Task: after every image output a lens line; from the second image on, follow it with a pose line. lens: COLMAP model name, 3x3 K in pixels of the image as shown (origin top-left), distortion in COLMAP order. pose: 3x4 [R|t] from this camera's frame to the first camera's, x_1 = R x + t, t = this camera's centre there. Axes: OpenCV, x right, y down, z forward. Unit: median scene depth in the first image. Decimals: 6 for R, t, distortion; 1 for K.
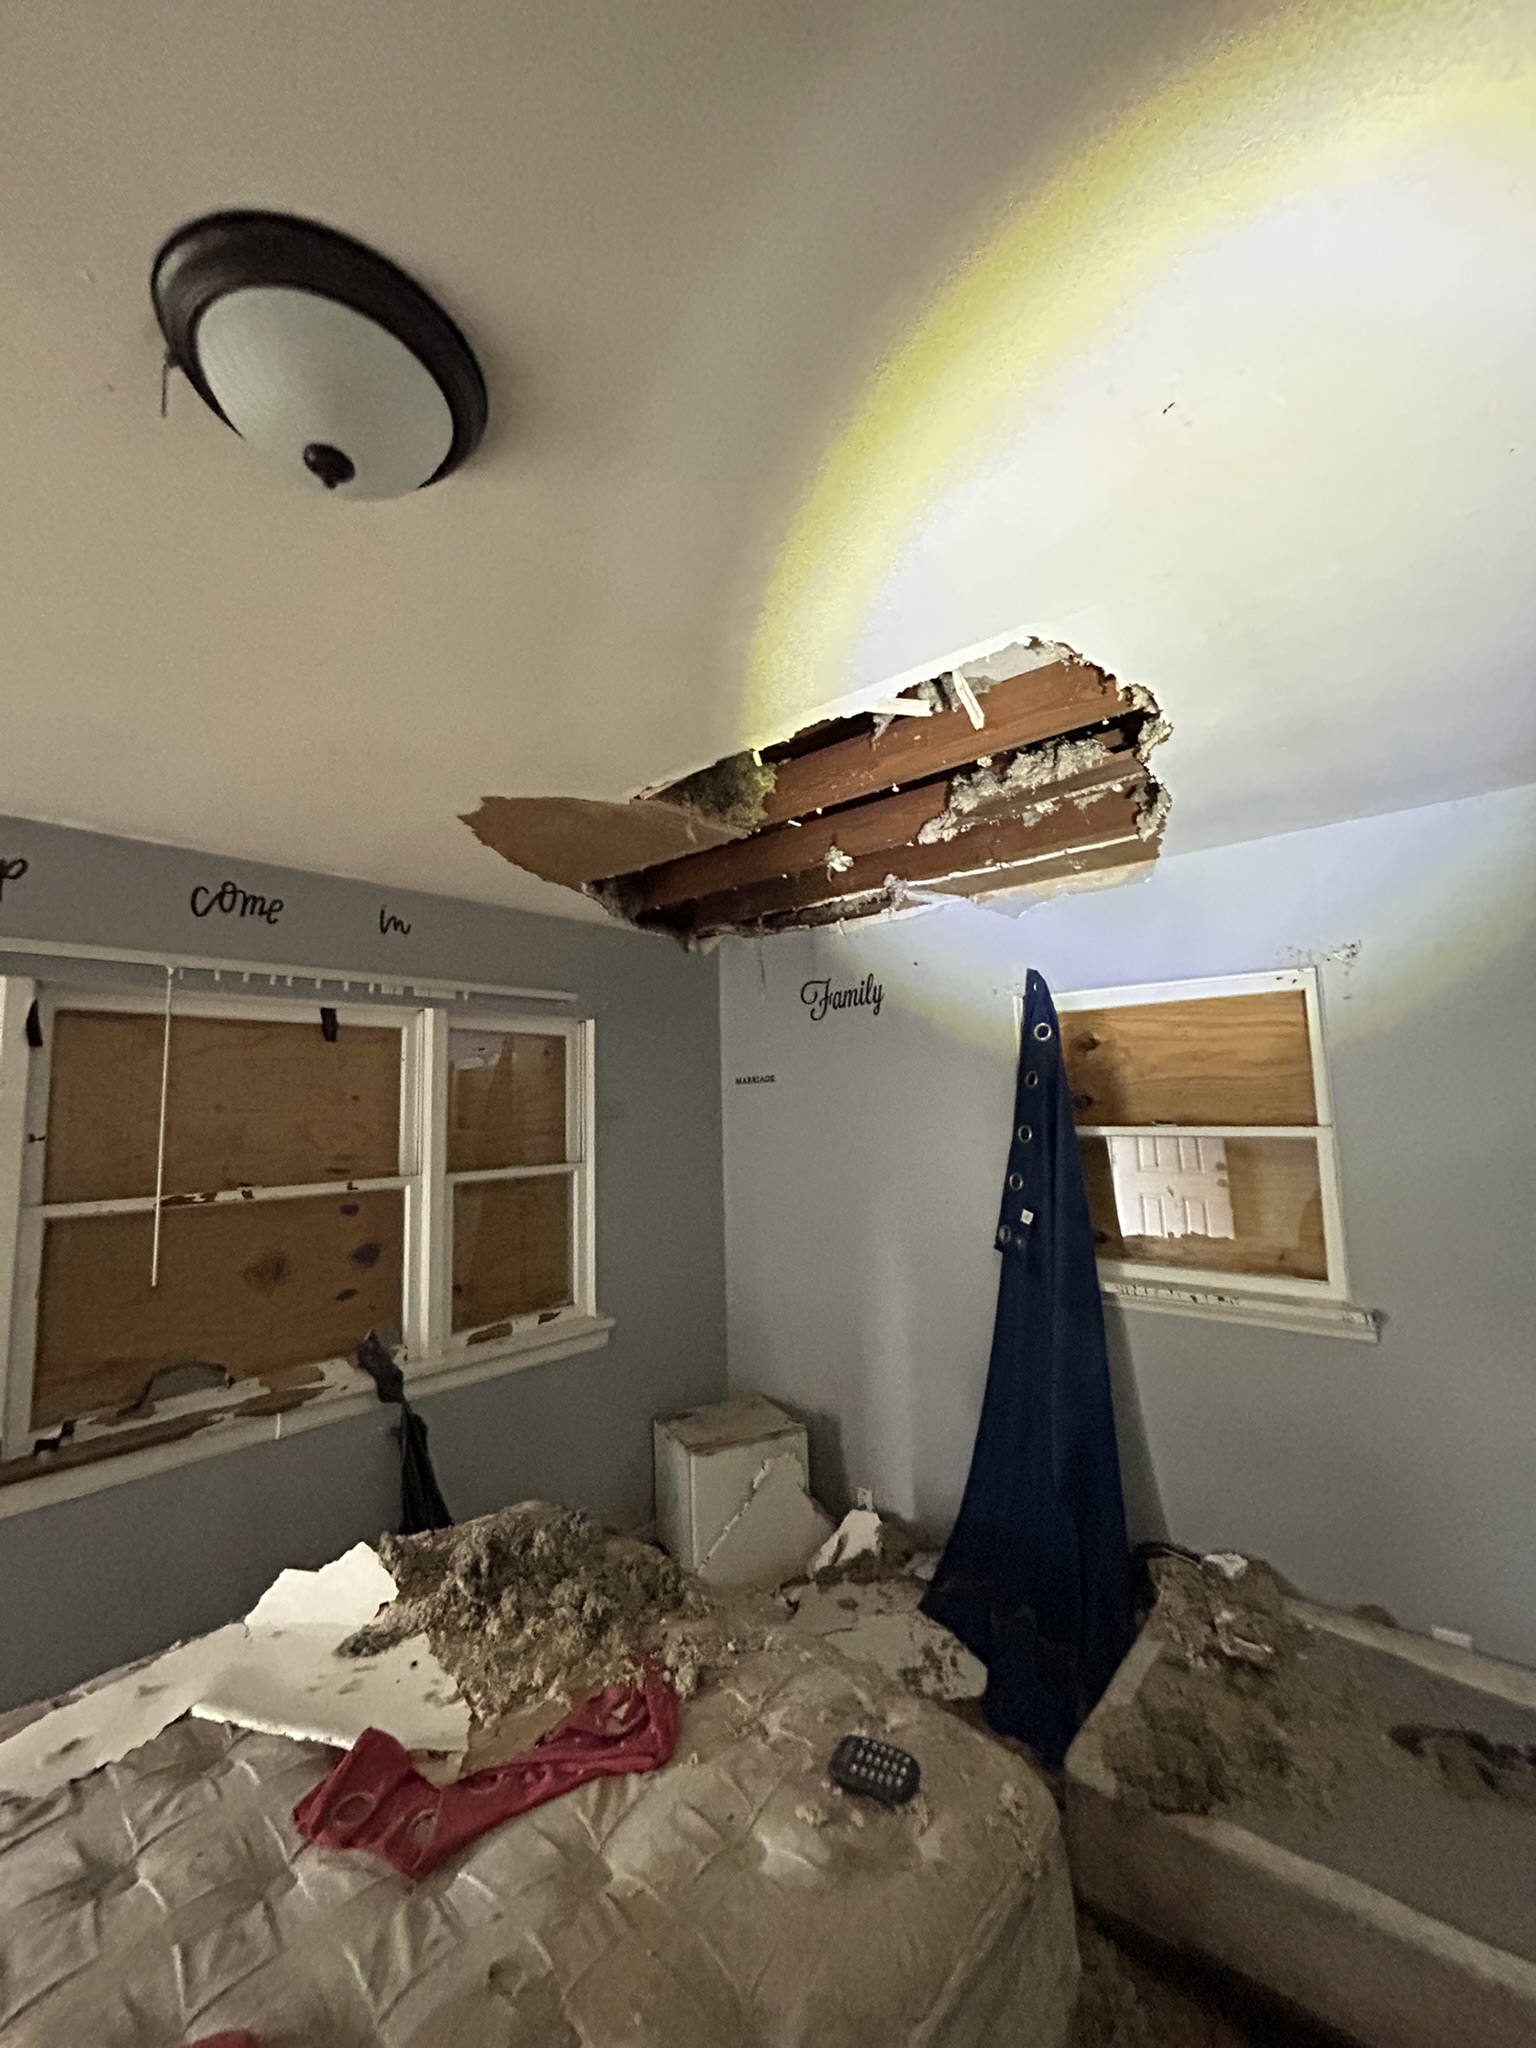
lens RADIAL K [[830.0, 0, 765.5], [0, 830.0, 1025.5], [0, 0, 1]] dist [-0.000076, -0.000808]
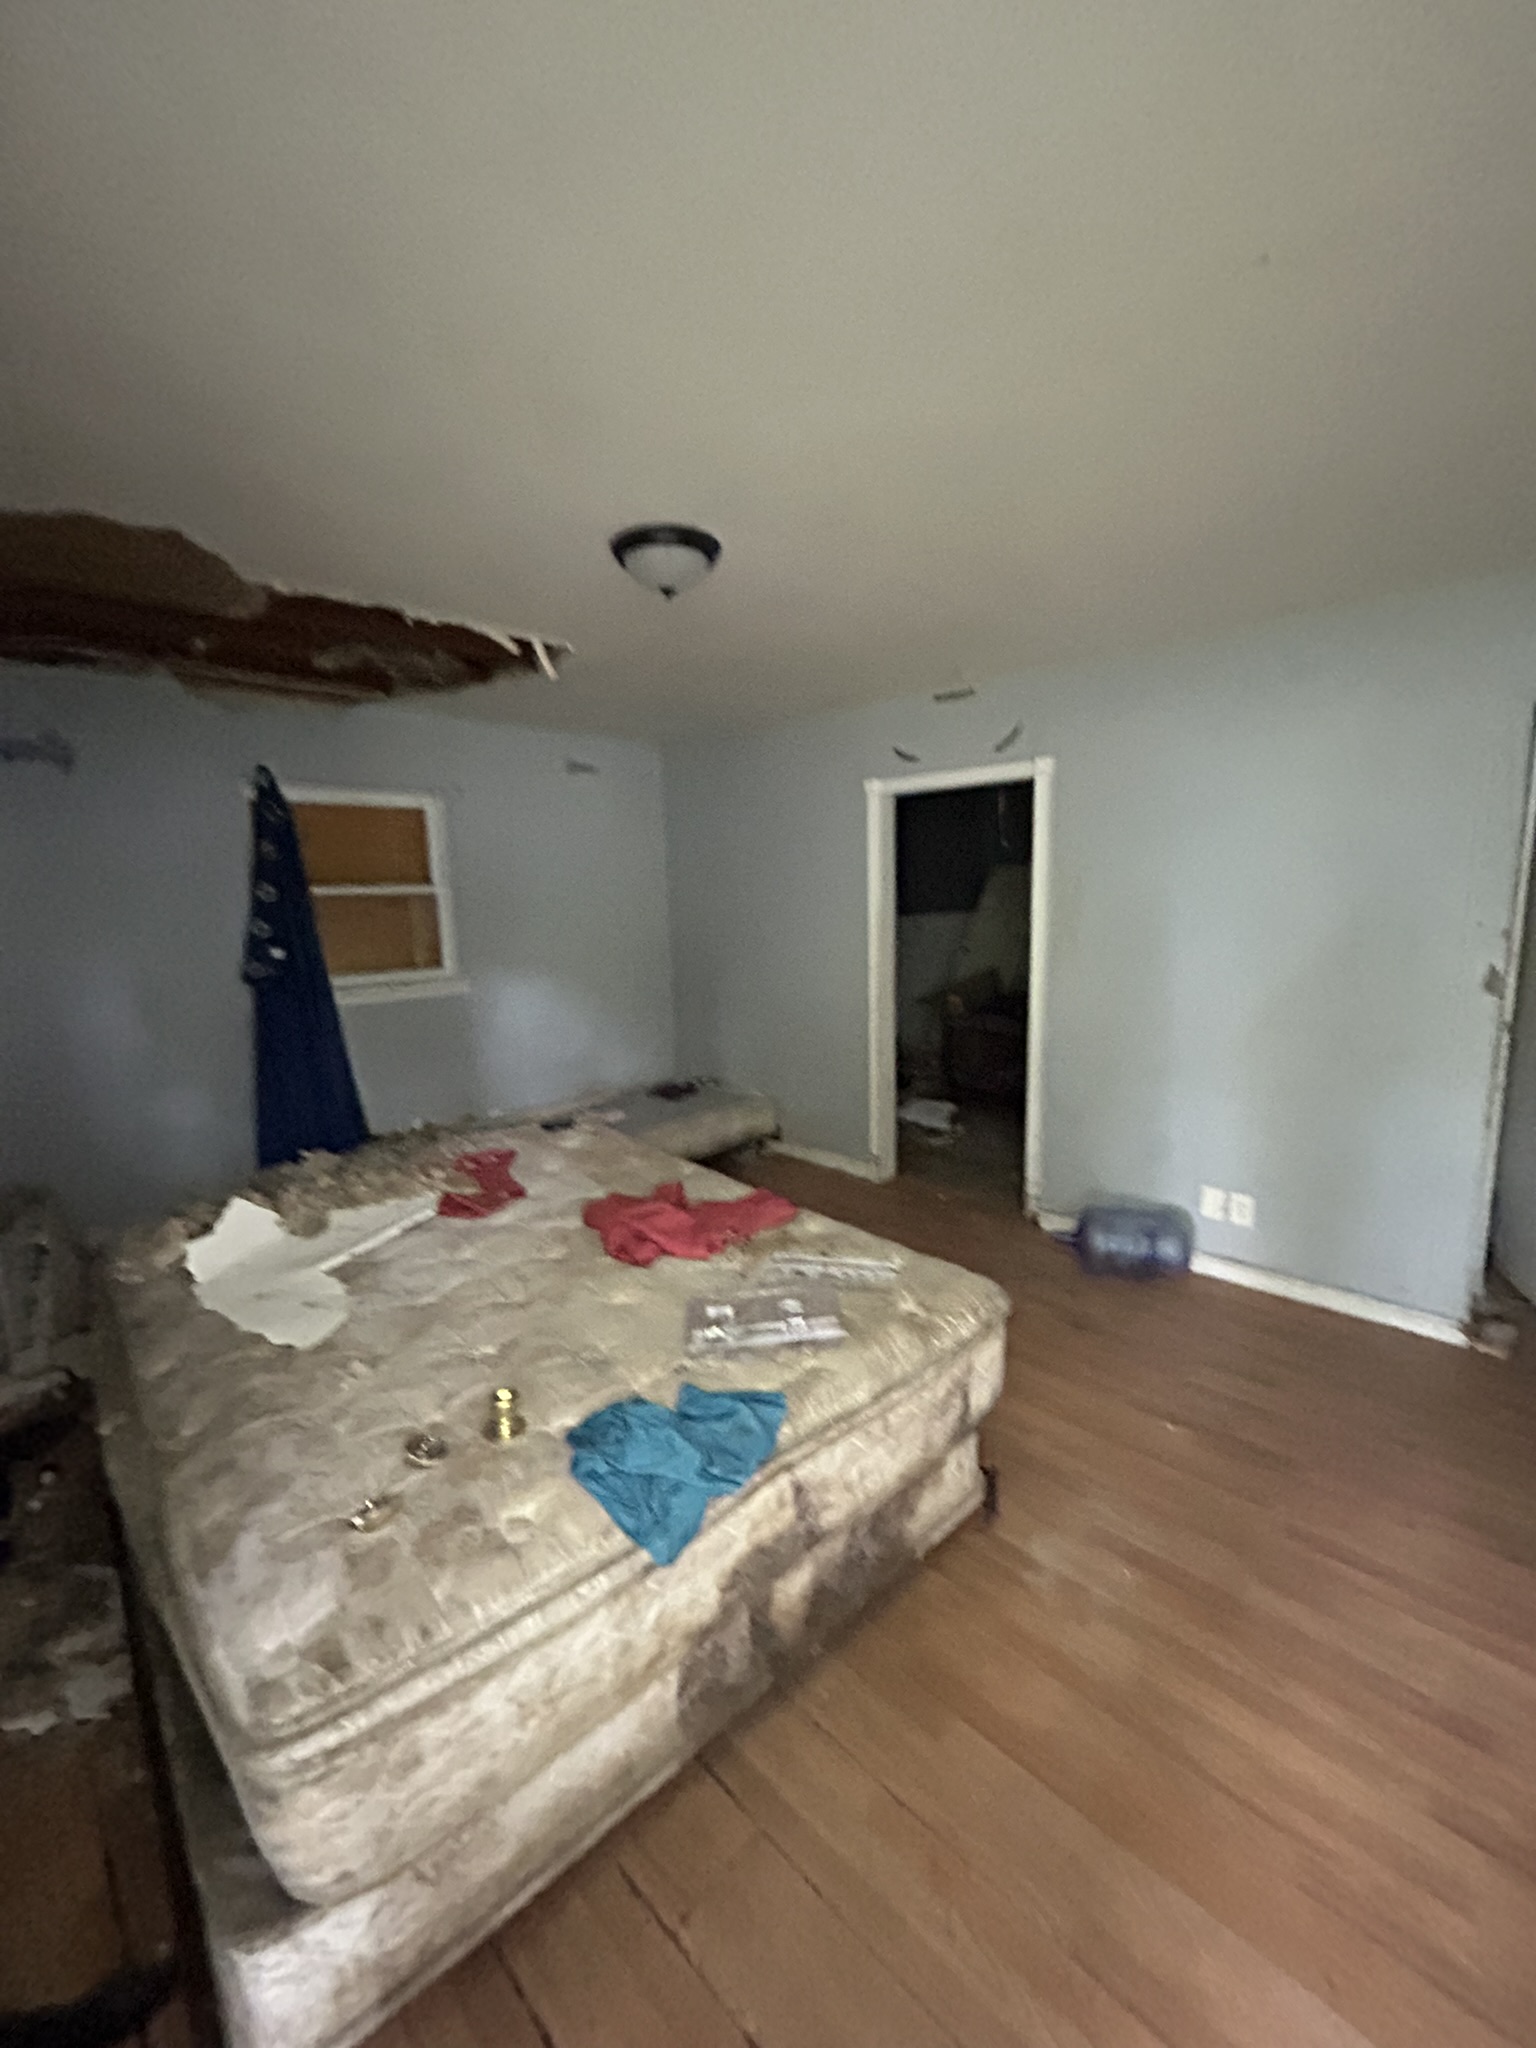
lens RADIAL K [[830.0, 0, 779.5], [0, 830.0, 1028.3], [0, 0, 1]] dist [-0.000076, -0.000808]
pose [[0.047842, -0.140540, 0.988918, -1.002187], [-0.080356, 0.986302, 0.144056, 0.089082], [-0.995617, -0.086358, 0.035893, 0.117819]]
